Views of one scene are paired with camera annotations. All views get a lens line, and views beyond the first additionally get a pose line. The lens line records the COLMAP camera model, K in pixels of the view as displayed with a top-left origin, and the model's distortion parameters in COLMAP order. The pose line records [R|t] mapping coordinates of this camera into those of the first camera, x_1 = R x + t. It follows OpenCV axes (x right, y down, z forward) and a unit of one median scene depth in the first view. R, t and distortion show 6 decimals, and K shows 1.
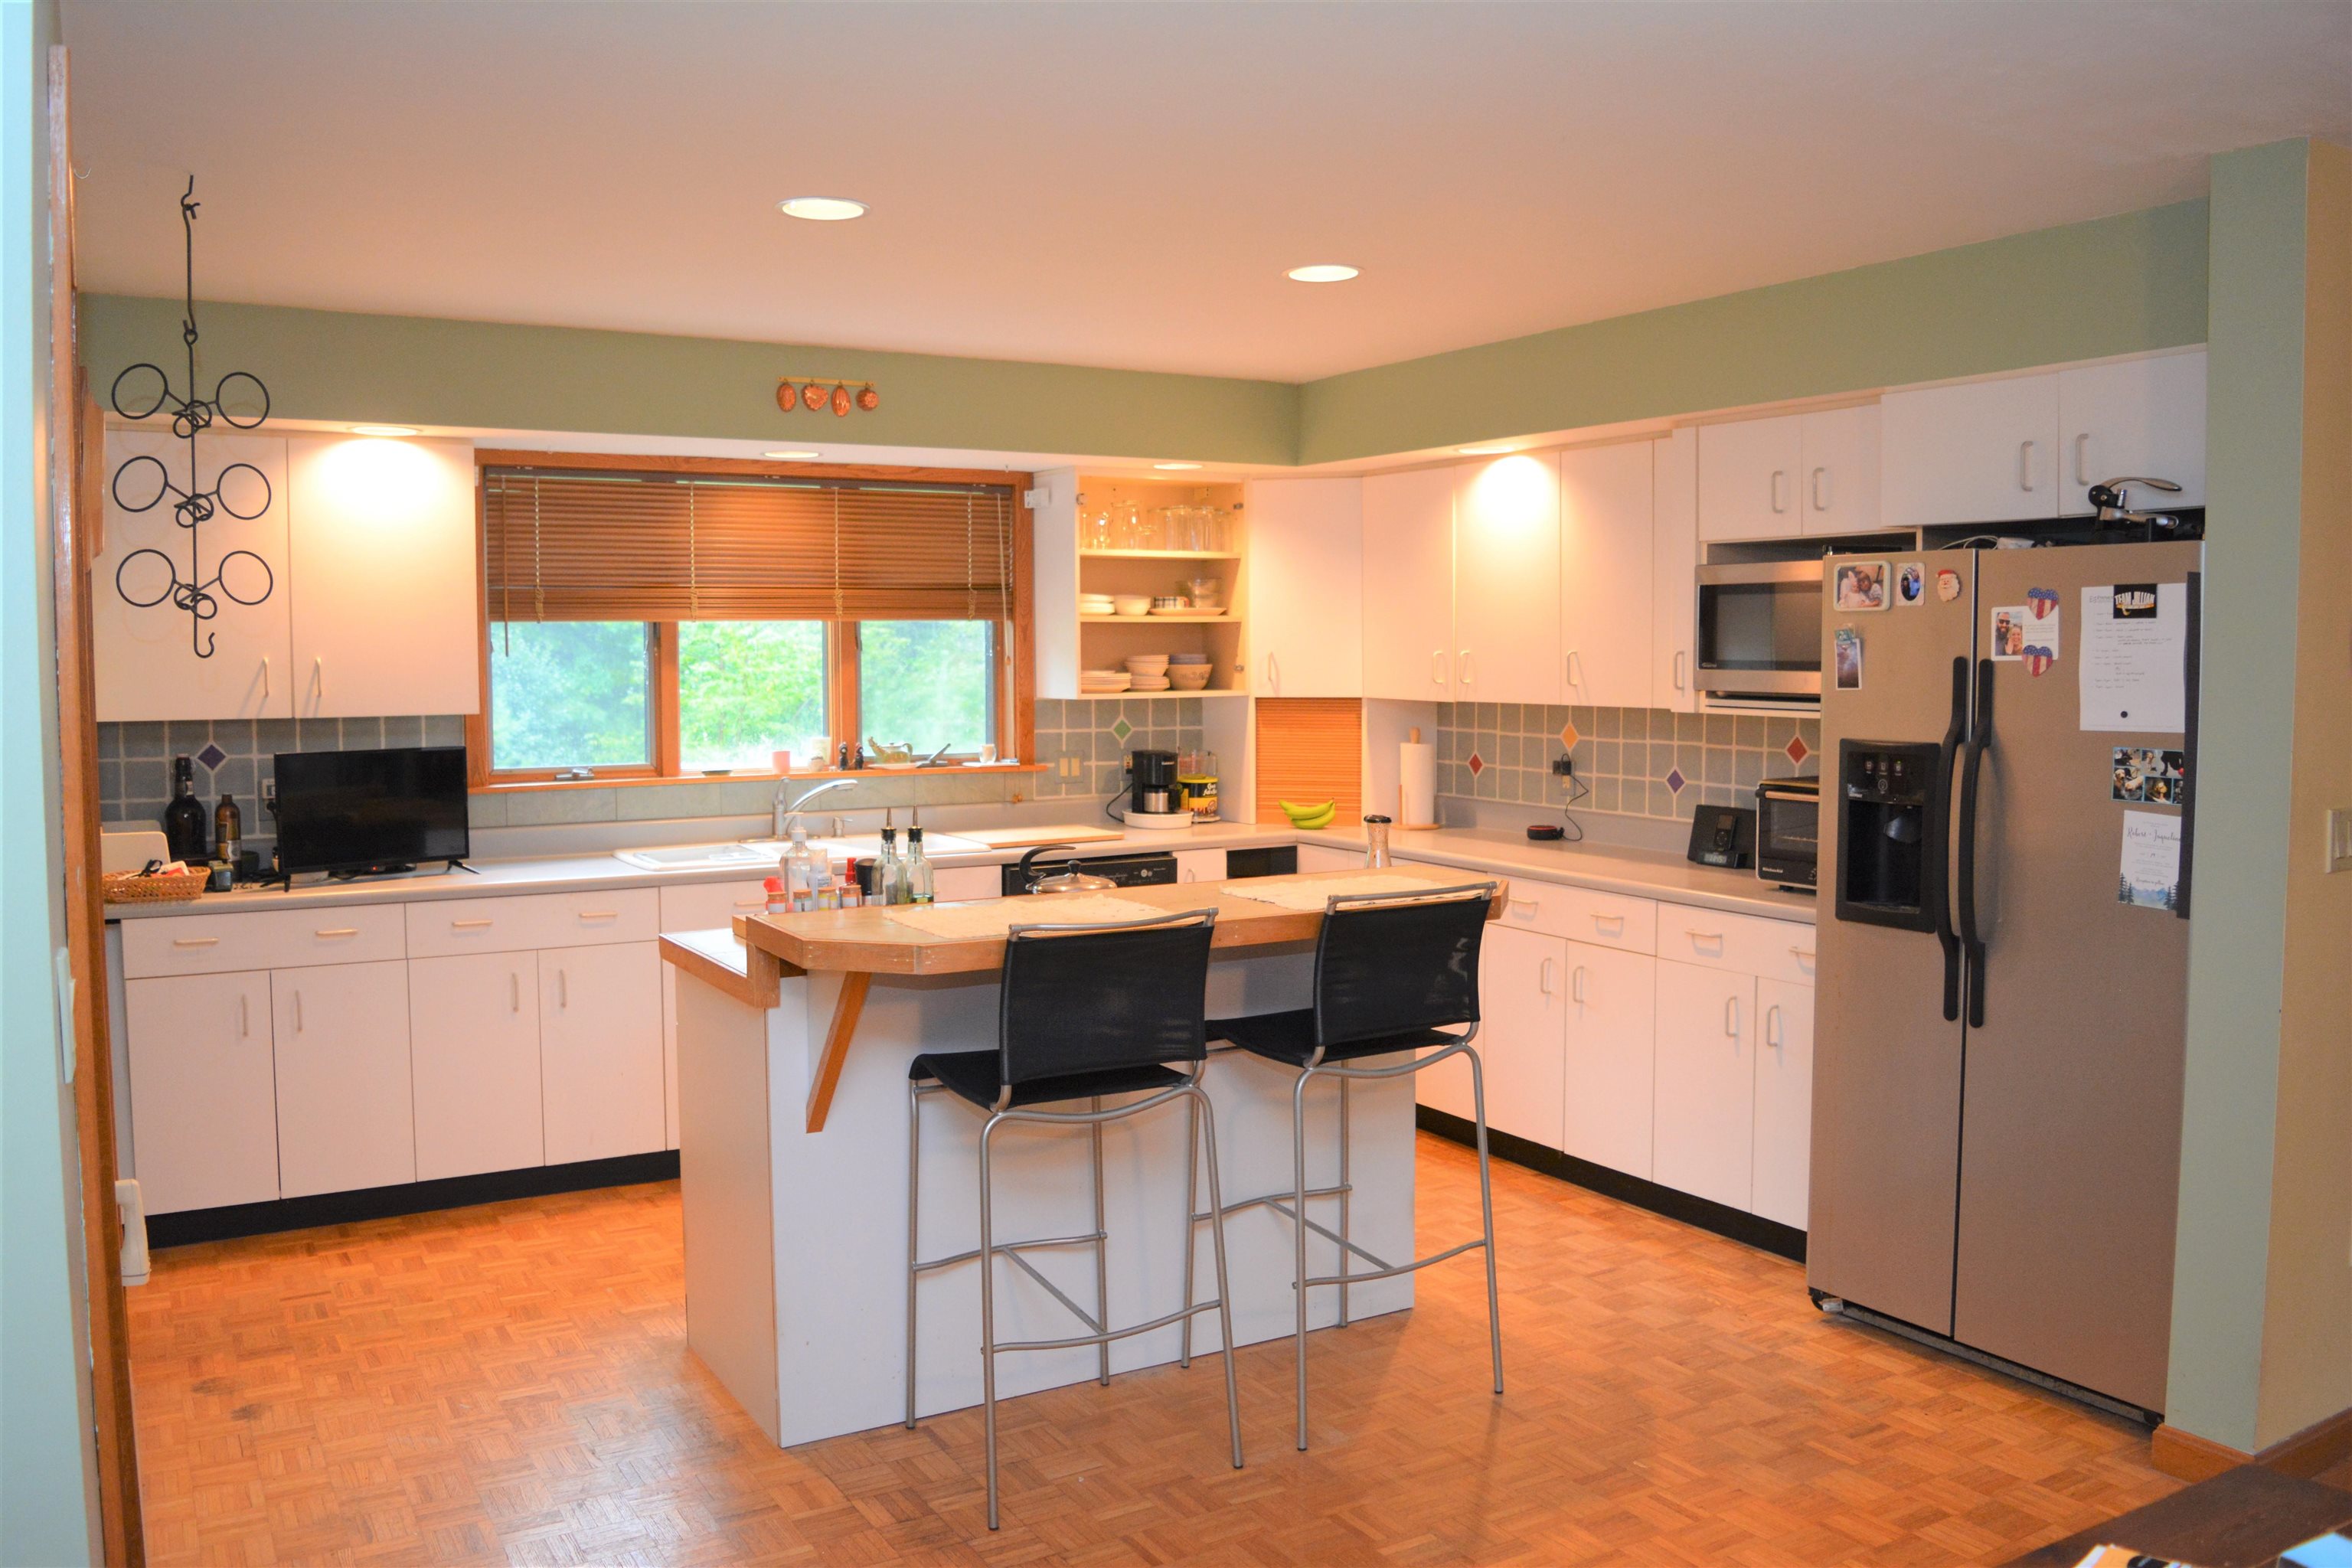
lens RADIAL K [[1841.8, 0, 1161.9], [0, 1841.8, 770.3], [0, 0, 1]] dist [-0.096377, 0.022920]
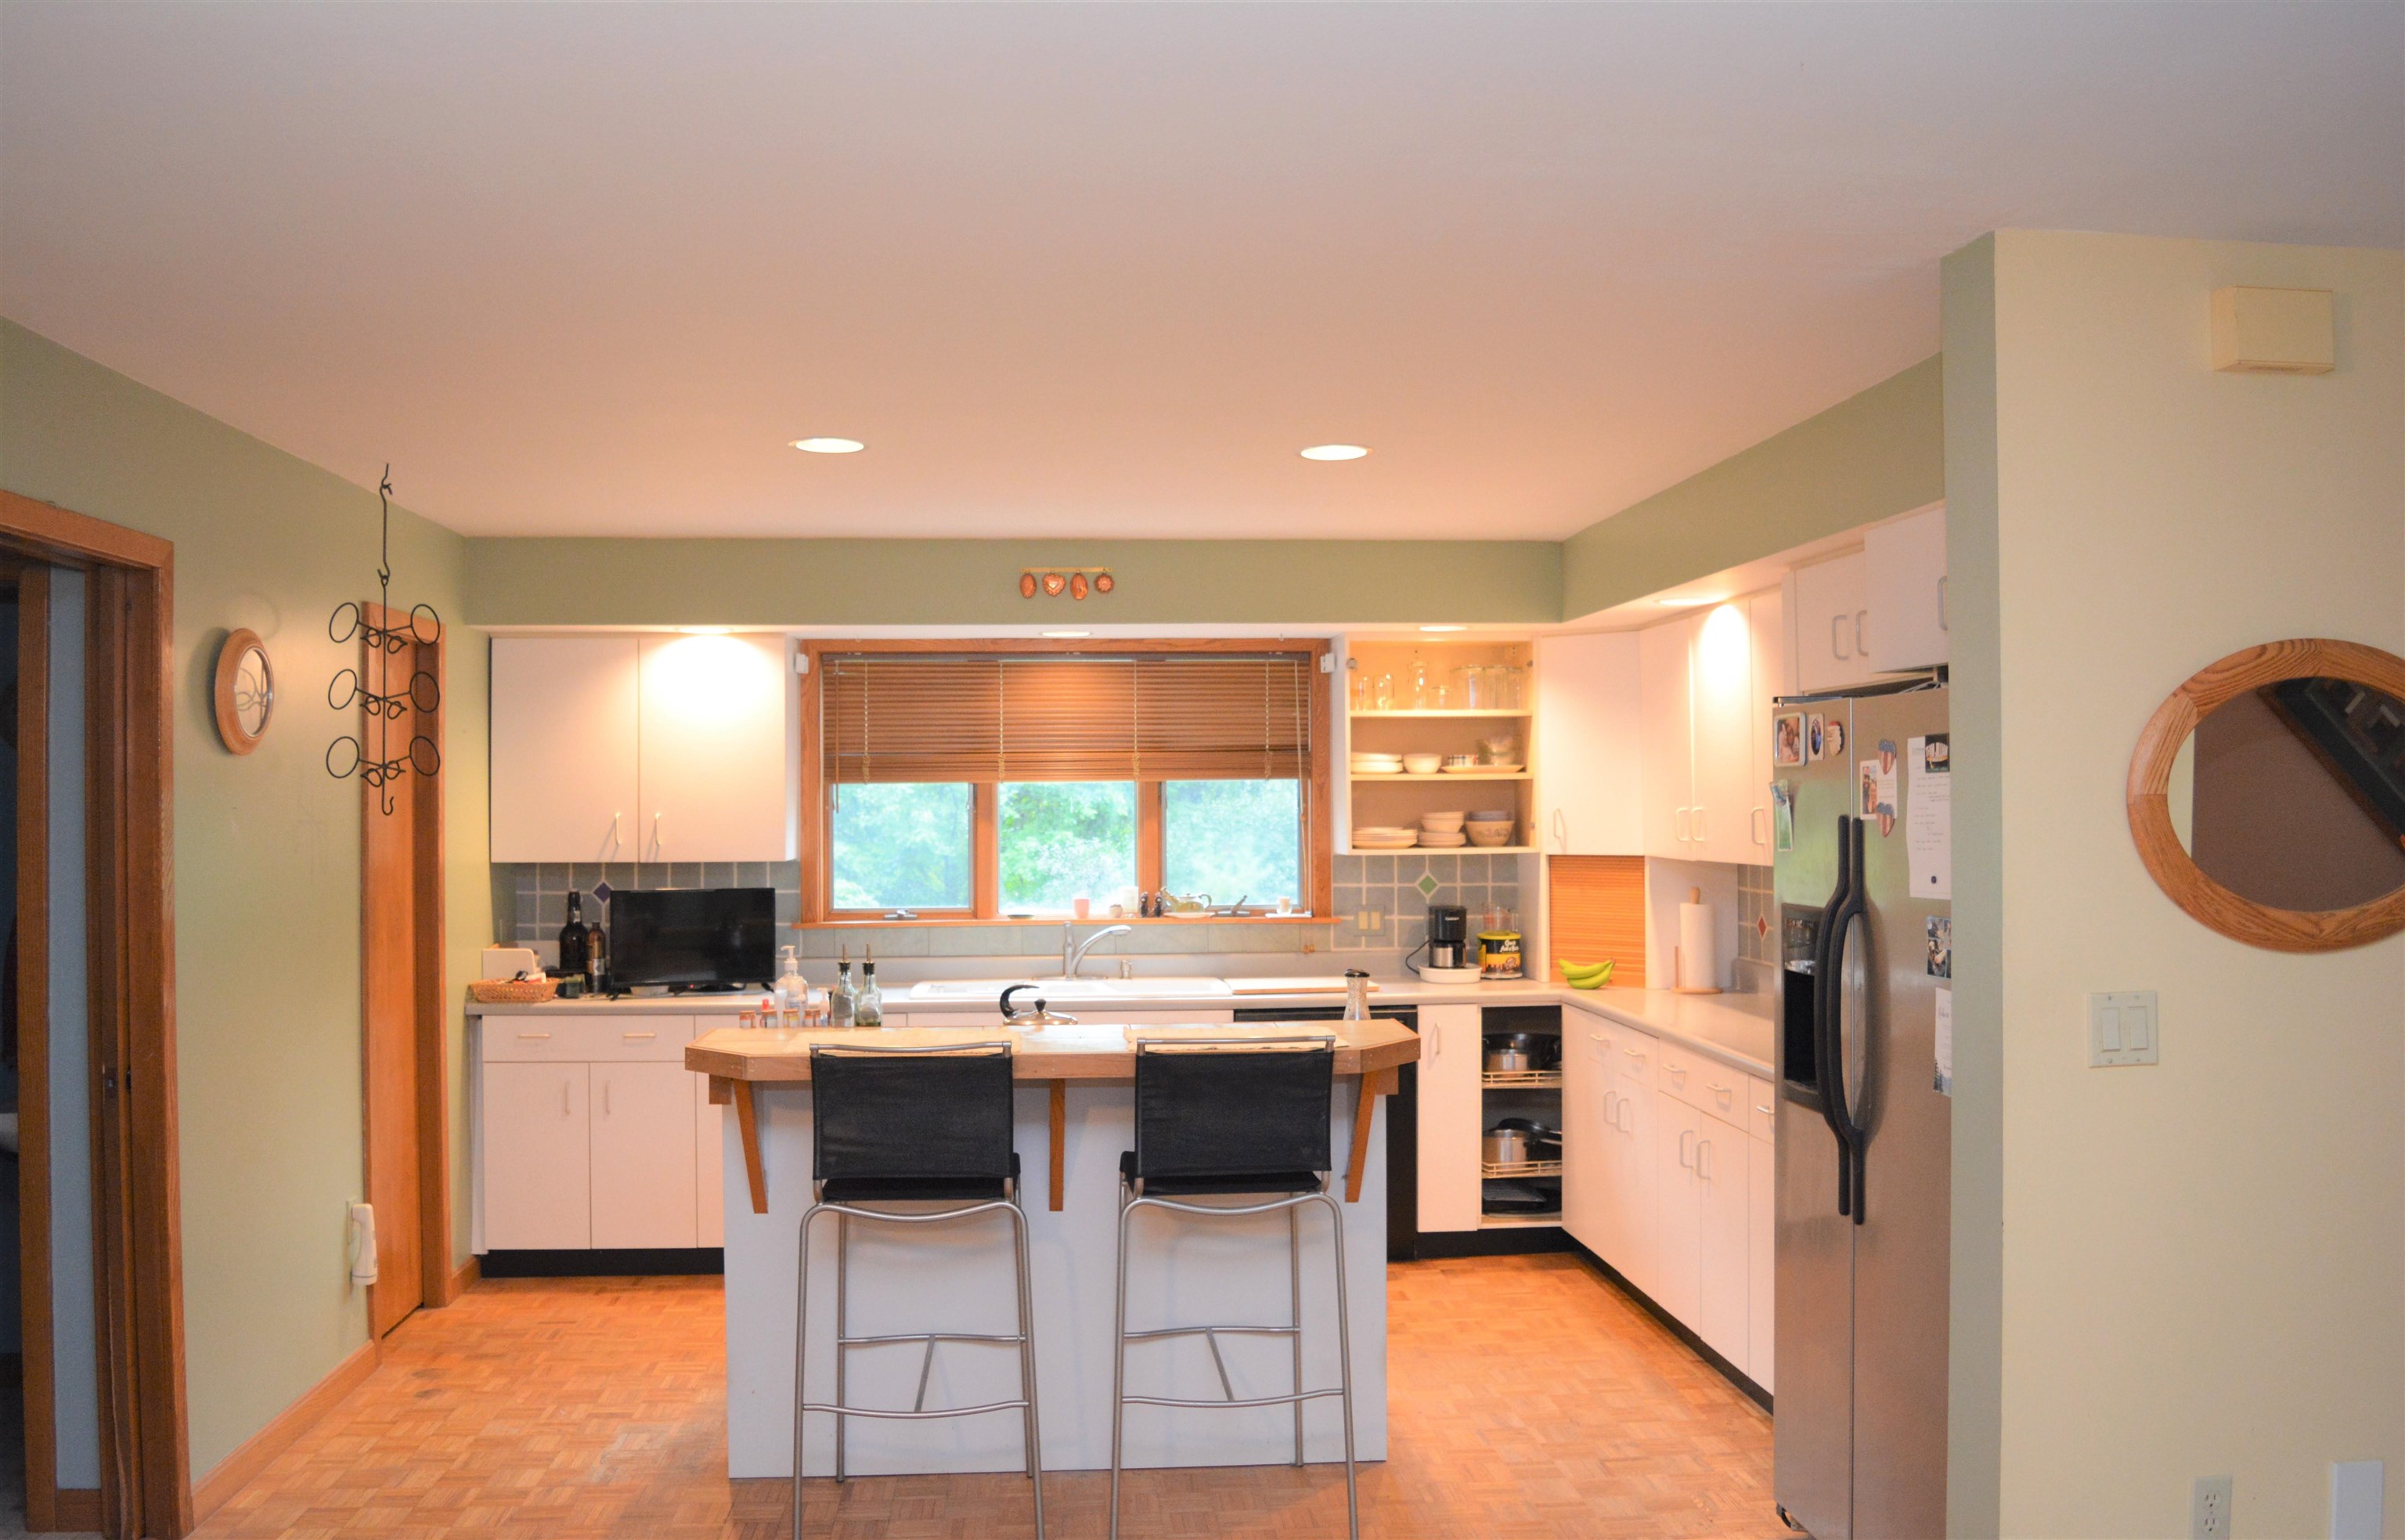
lens RADIAL K [[1882.3, 0, 1194.1], [0, 1882.3, 780.8], [0, 0, 1]] dist [-0.094504, 0.000422]
pose [[0.900596, -0.007540, -0.434592, 0.338750], [-0.025584, 0.997196, -0.070319, -0.003300], [0.433904, 0.074448, 0.897878, 0.004597]]
